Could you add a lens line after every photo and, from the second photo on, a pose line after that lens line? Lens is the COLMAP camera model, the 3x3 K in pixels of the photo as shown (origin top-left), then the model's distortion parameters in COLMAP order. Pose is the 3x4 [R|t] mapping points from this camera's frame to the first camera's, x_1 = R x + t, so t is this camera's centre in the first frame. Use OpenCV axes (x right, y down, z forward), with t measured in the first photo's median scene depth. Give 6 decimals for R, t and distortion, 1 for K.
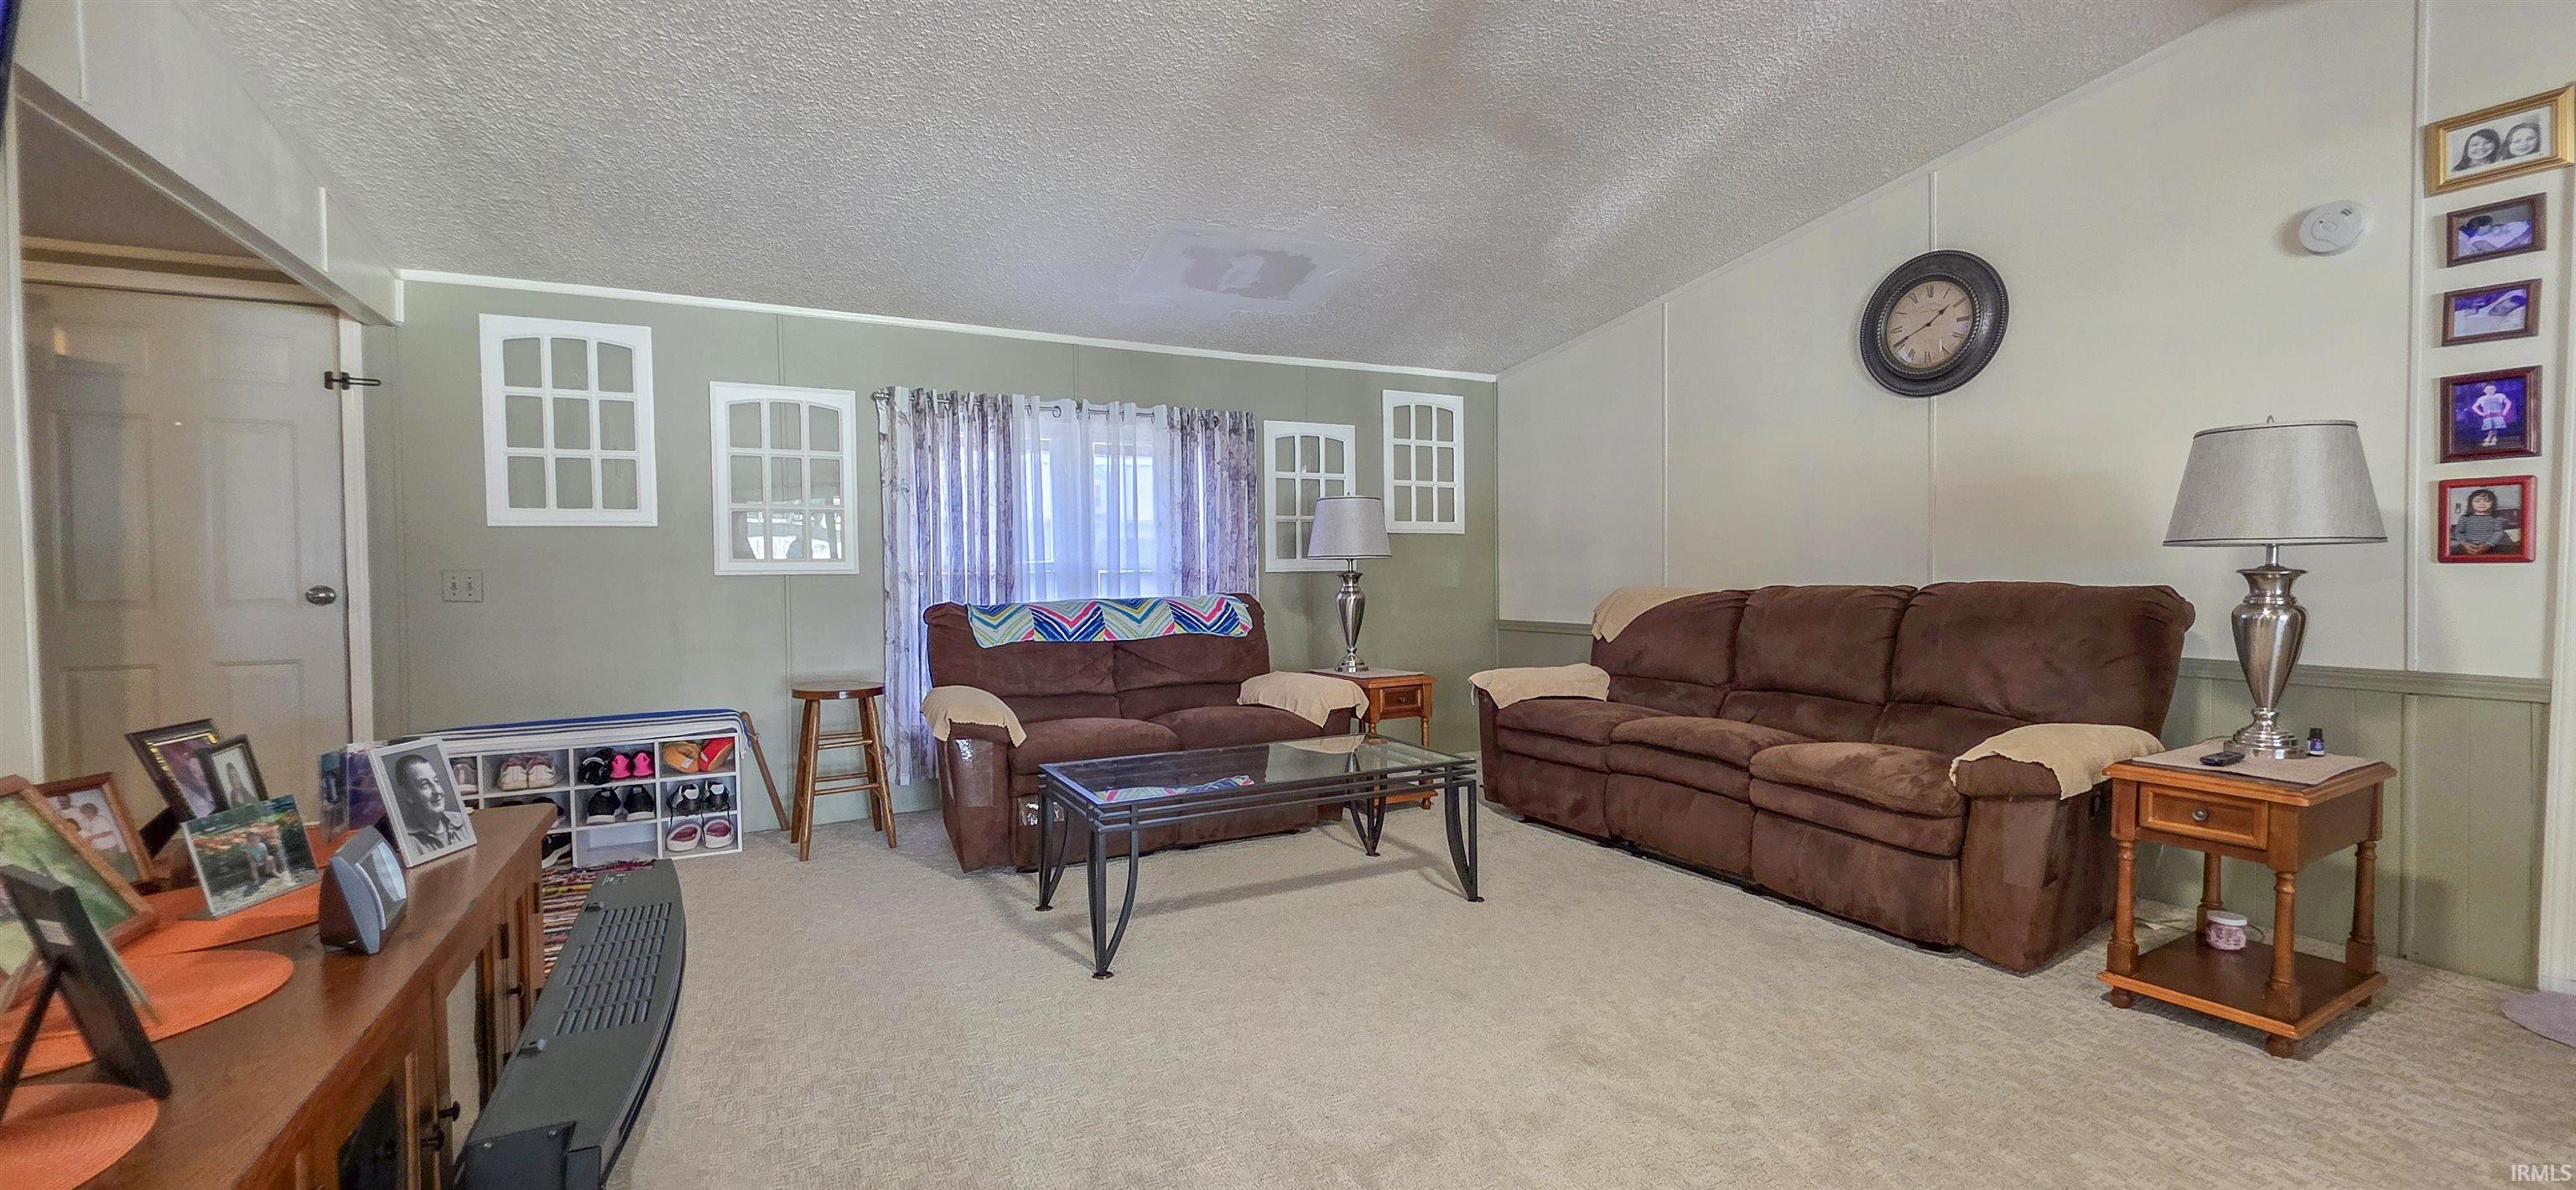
lens RADIAL K [[1020.4, 0, 1289.4], [0, 1020.4, 605.4], [0, 0, 1]] dist [0.000917, -0.000071]
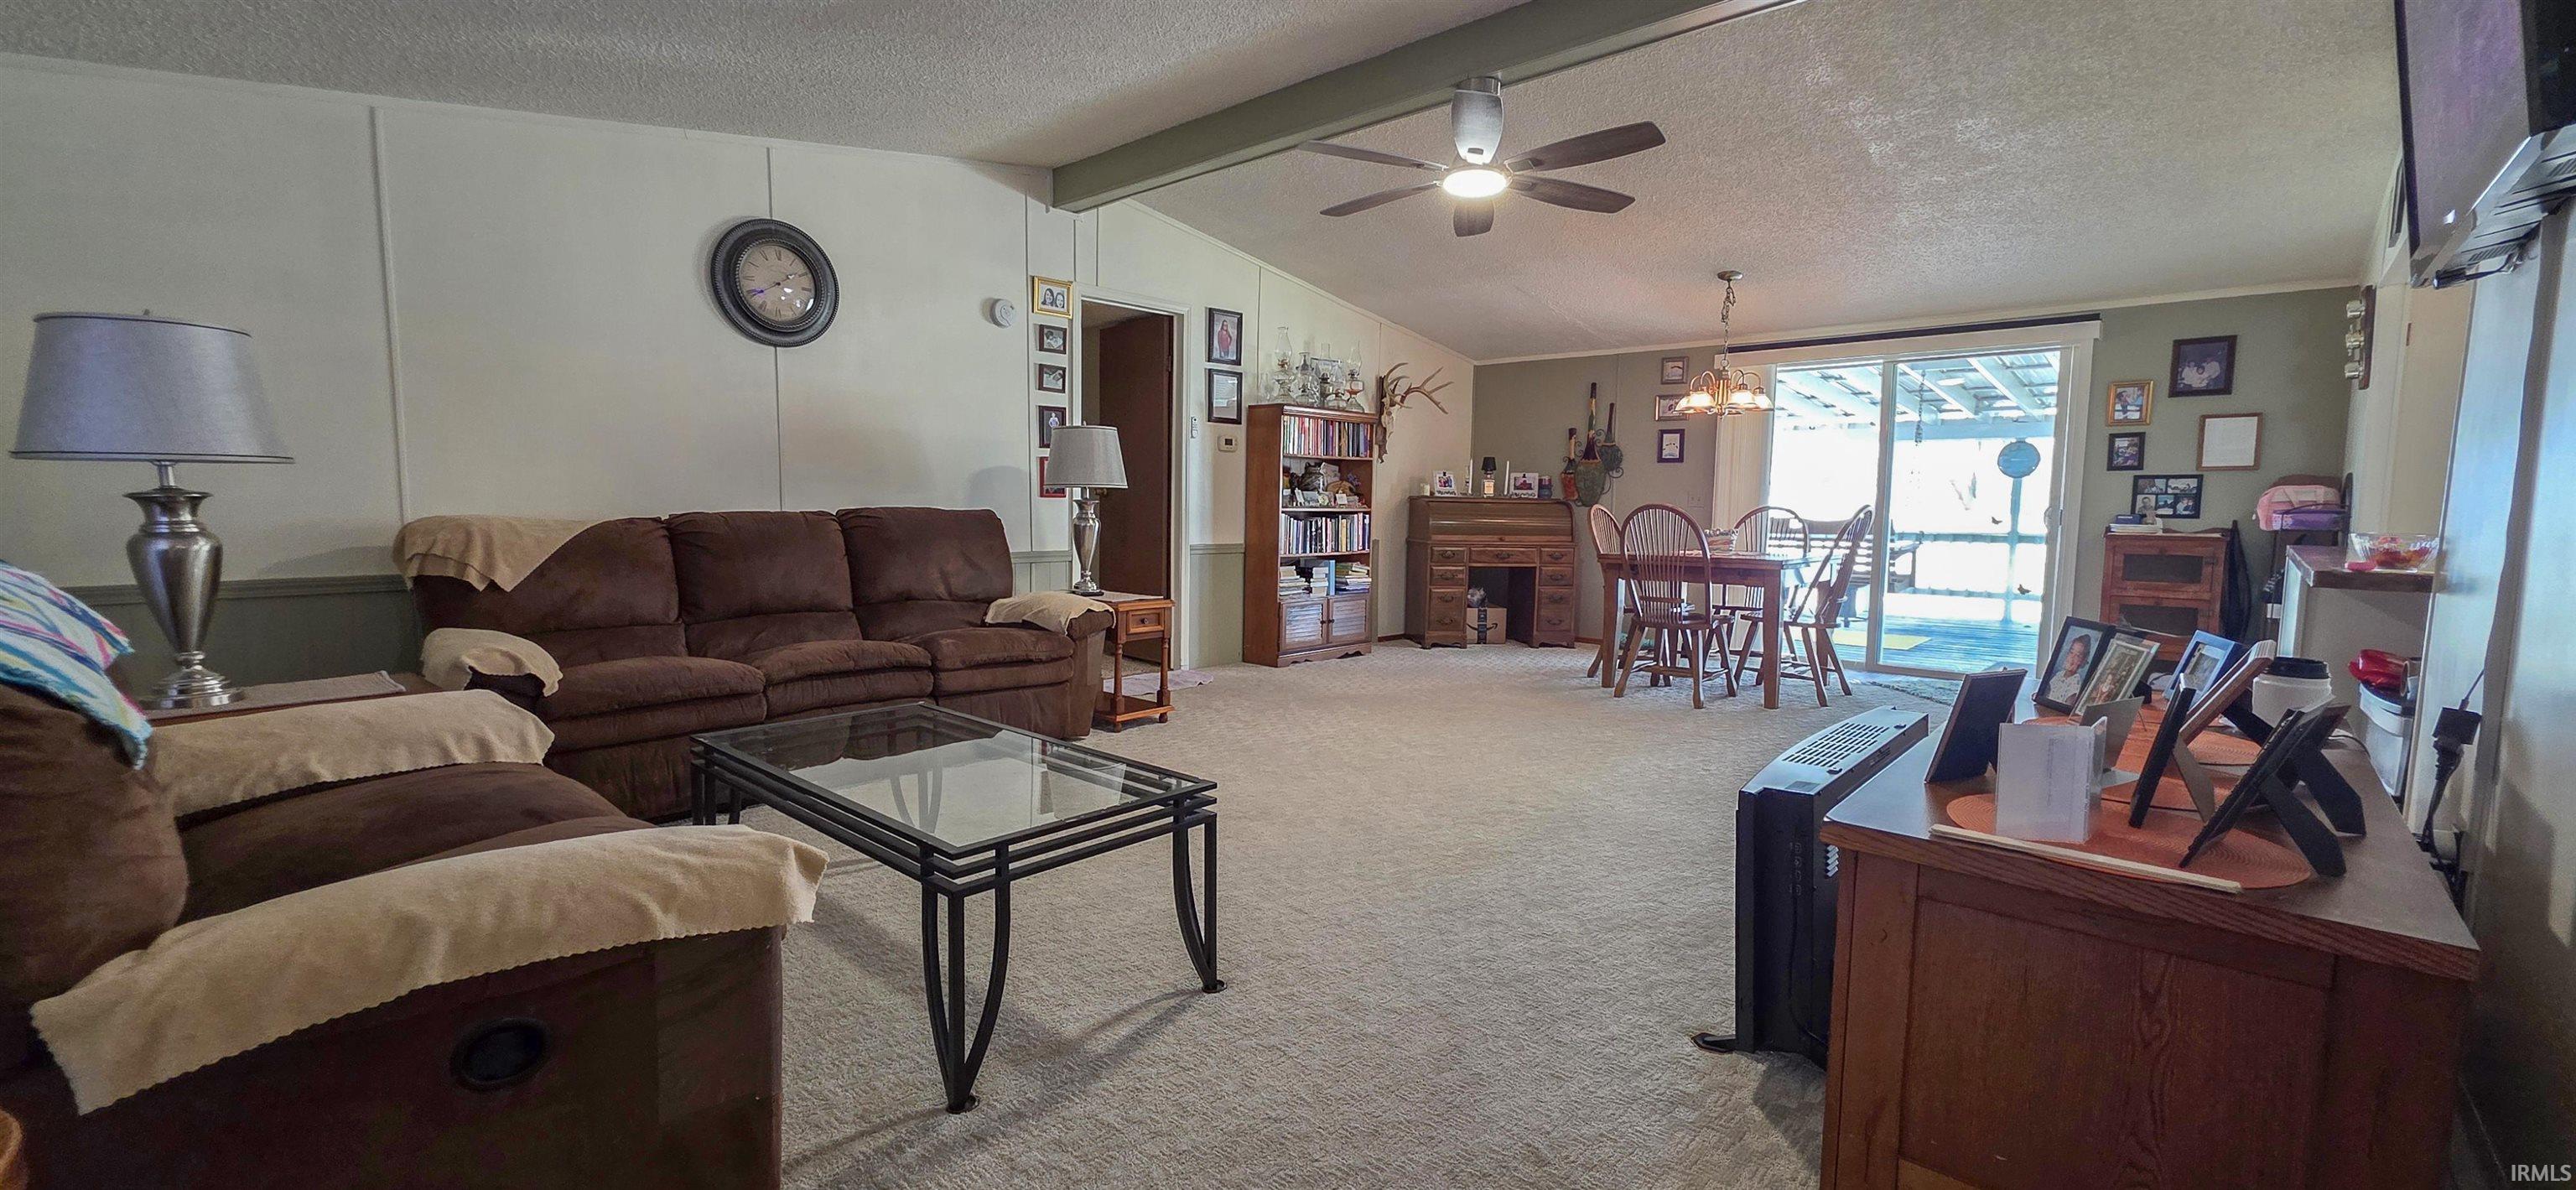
lens RADIAL K [[1020.4, 0, 1282.9], [0, 1020.4, 600.5], [0, 0, 1]] dist [0.000917, -0.000071]
pose [[-0.330762, -0.088494, 0.939556, -0.663316], [0.023712, 0.994500, 0.102017, -0.022153], [-0.943416, 0.056022, -0.326845, 0.837433]]
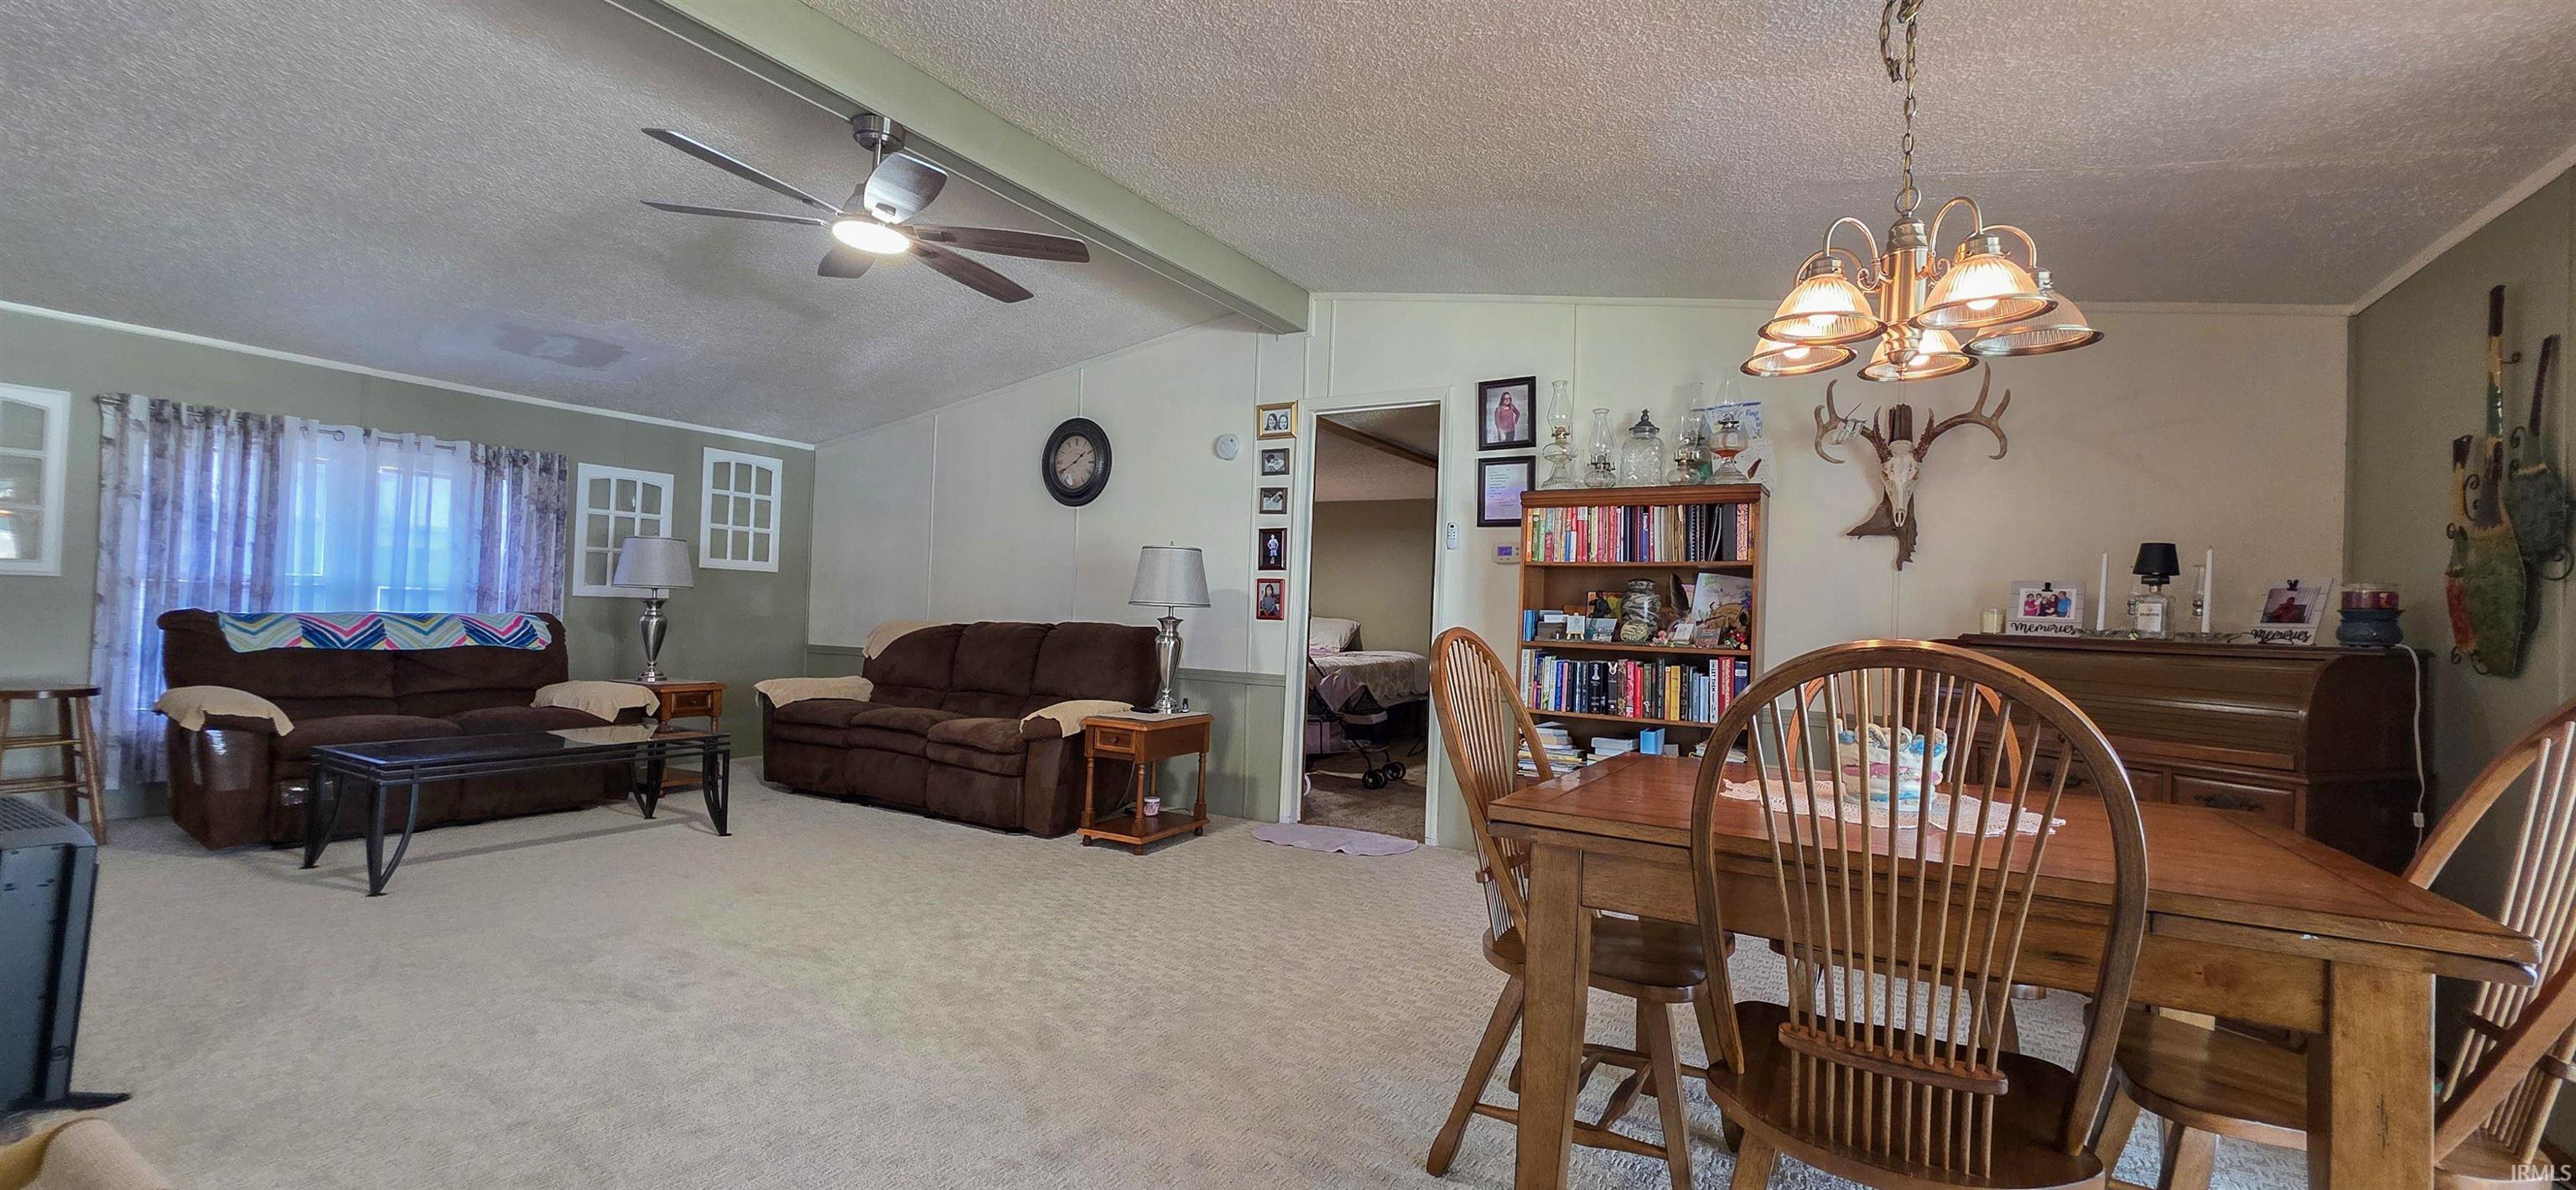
lens RADIAL K [[1020.4, 0, 1287.7], [0, 1020.4, 602.4], [0, 0, 1]] dist [0.000917, -0.000071]
pose [[0.847366, 0.046839, 0.528939, 0.068441], [-0.023799, 0.998451, -0.050290, 0.017727], [-0.530475, 0.030025, 0.847169, -0.517526]]
